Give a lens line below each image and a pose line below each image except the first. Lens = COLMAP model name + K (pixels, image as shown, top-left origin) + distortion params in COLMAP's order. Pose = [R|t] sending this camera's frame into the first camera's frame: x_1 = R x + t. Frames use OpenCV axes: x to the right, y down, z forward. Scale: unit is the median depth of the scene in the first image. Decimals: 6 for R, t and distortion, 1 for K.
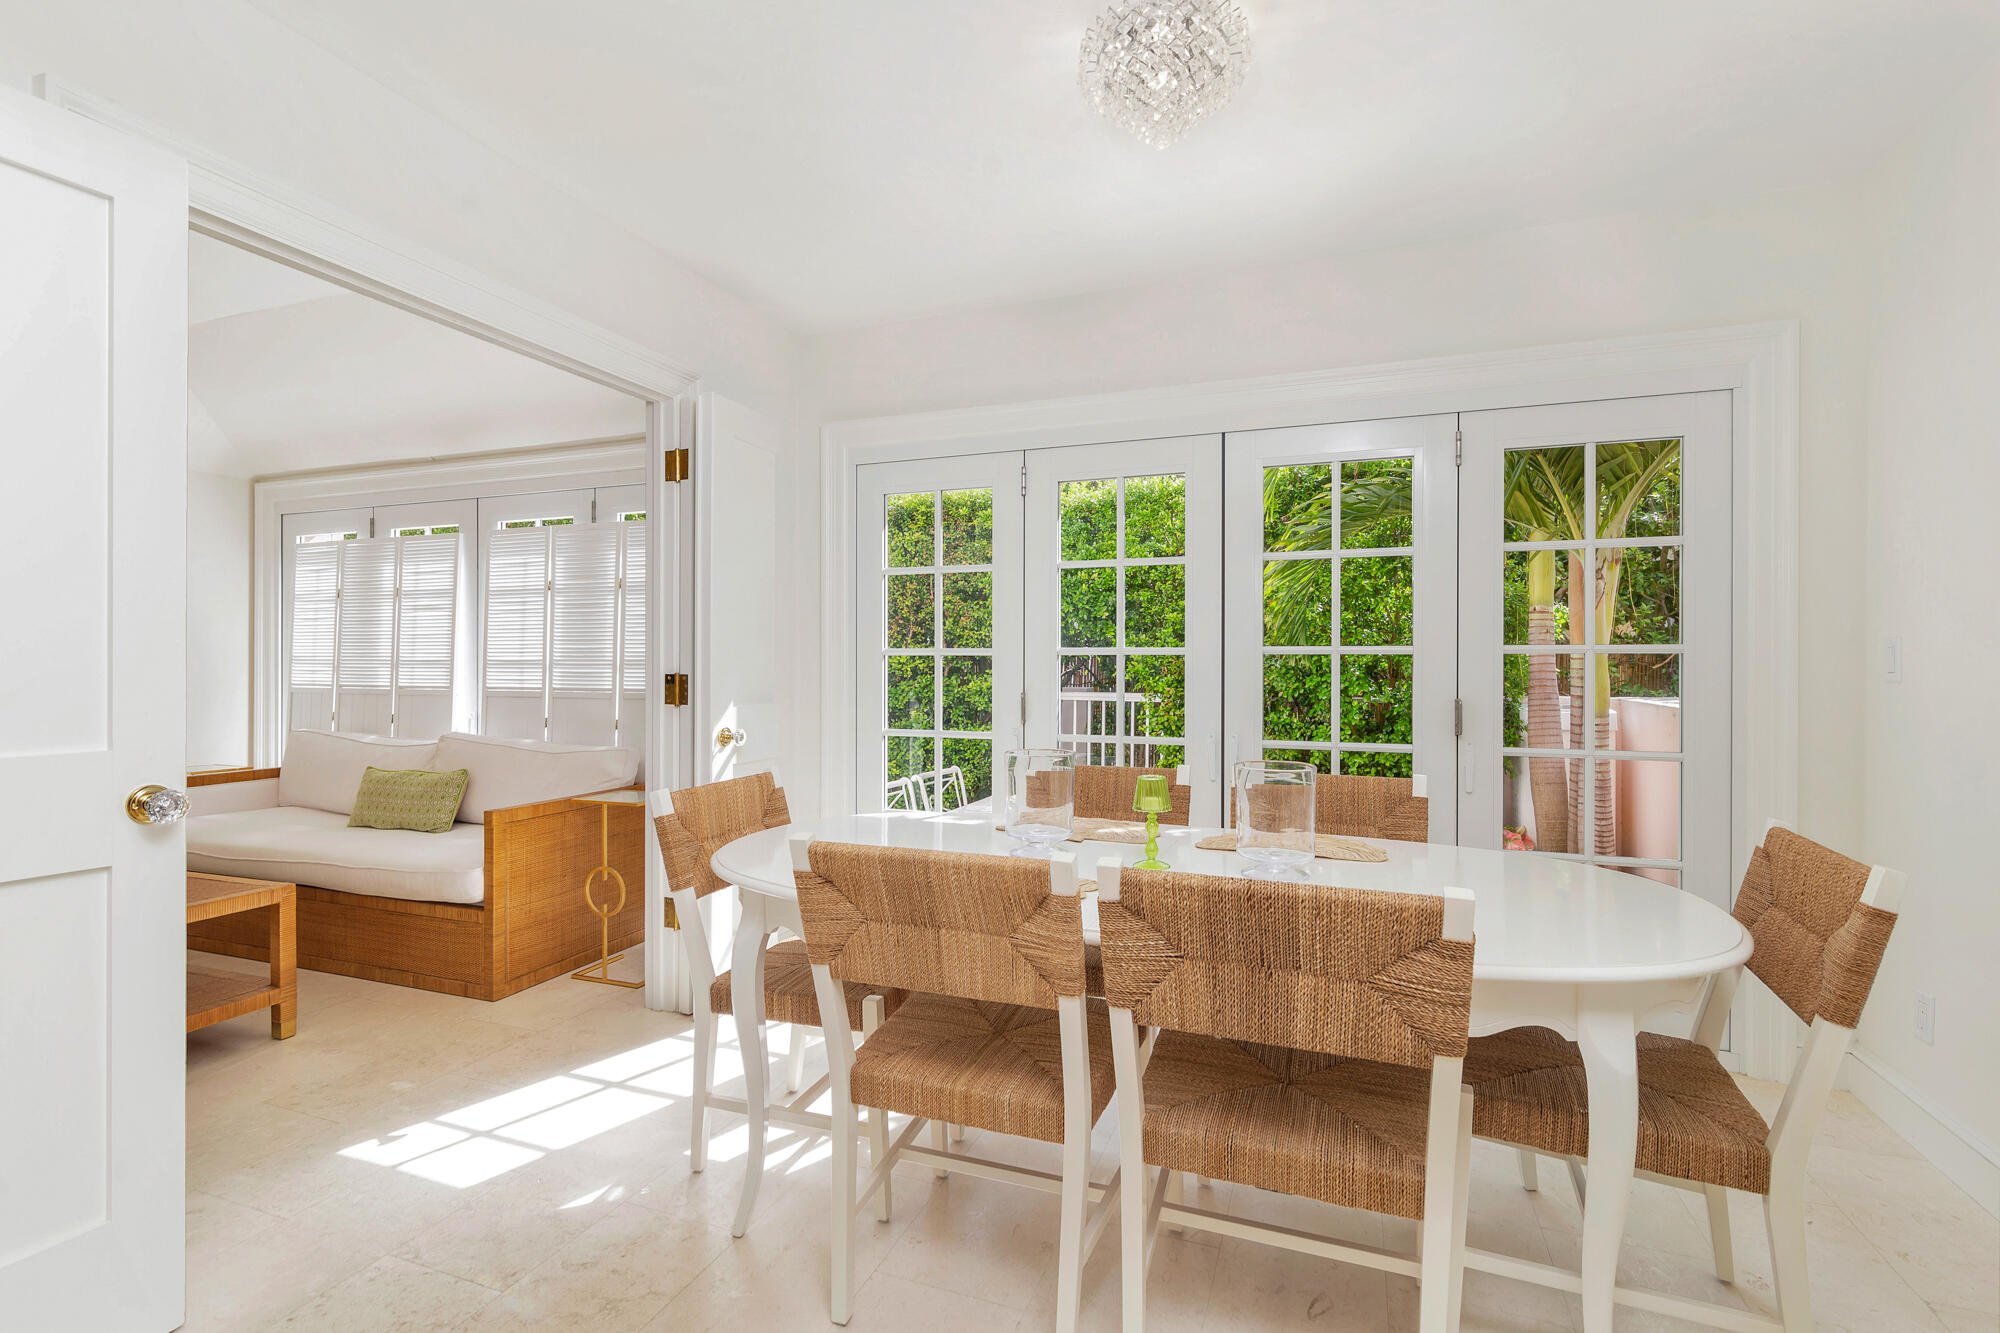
lens RADIAL K [[920.5, 0, 1010.5], [0, 920.5, 659.1], [0, 0, 1]] dist [0.001528, 0.000221]
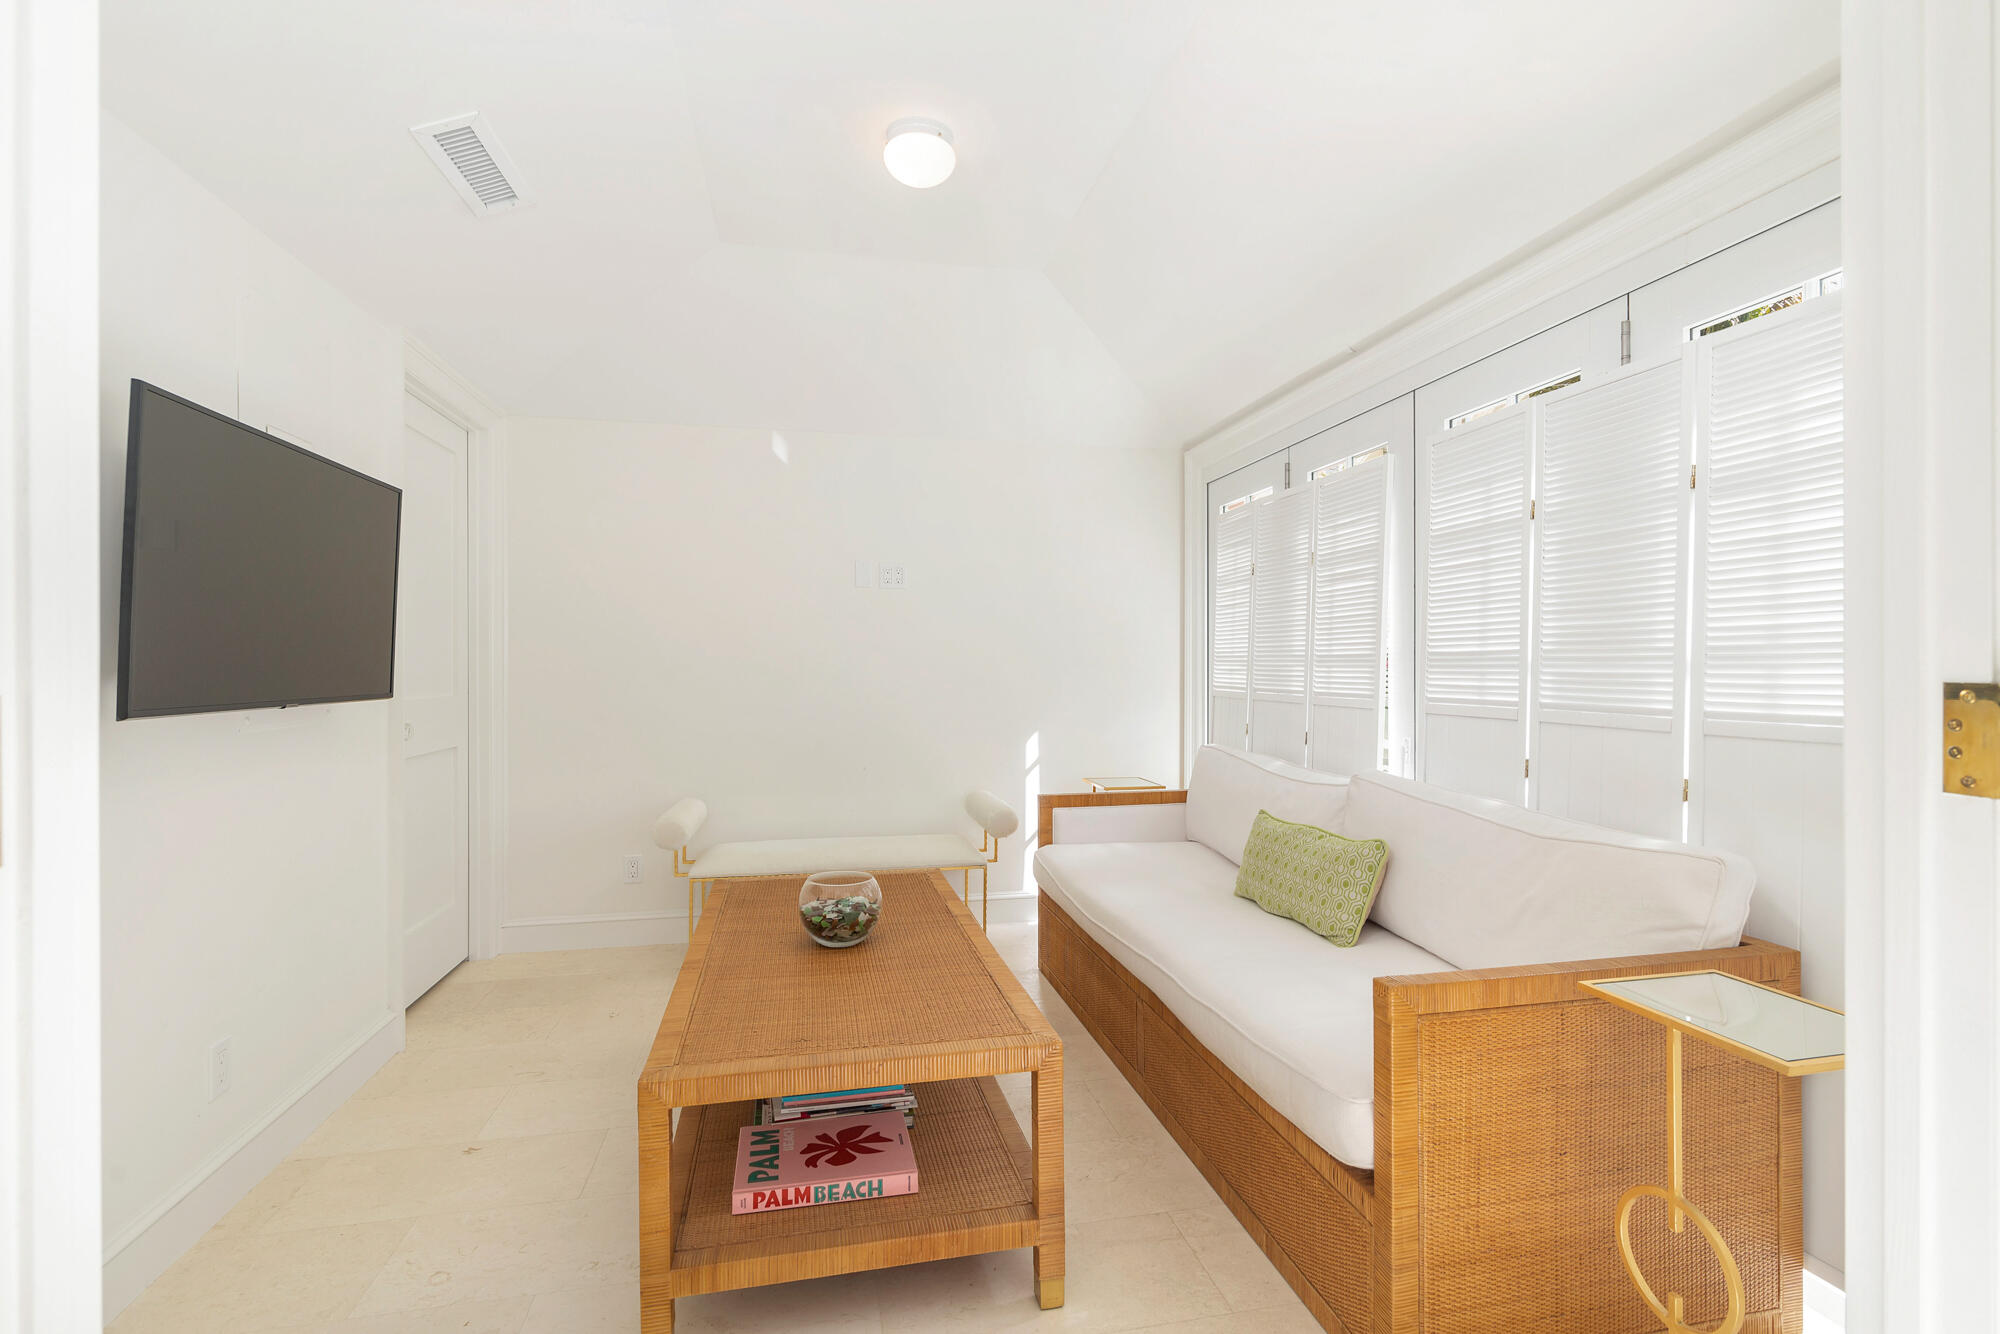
lens RADIAL K [[920.5, 0, 1010.5], [0, 920.5, 659.6], [0, 0, 1]] dist [0.001528, 0.000221]
pose [[0.547627, -0.003107, -0.836717, -0.218612], [-0.004294, 0.999970, -0.006523, 0.010043], [0.836711, 0.007165, 0.547597, 0.452597]]
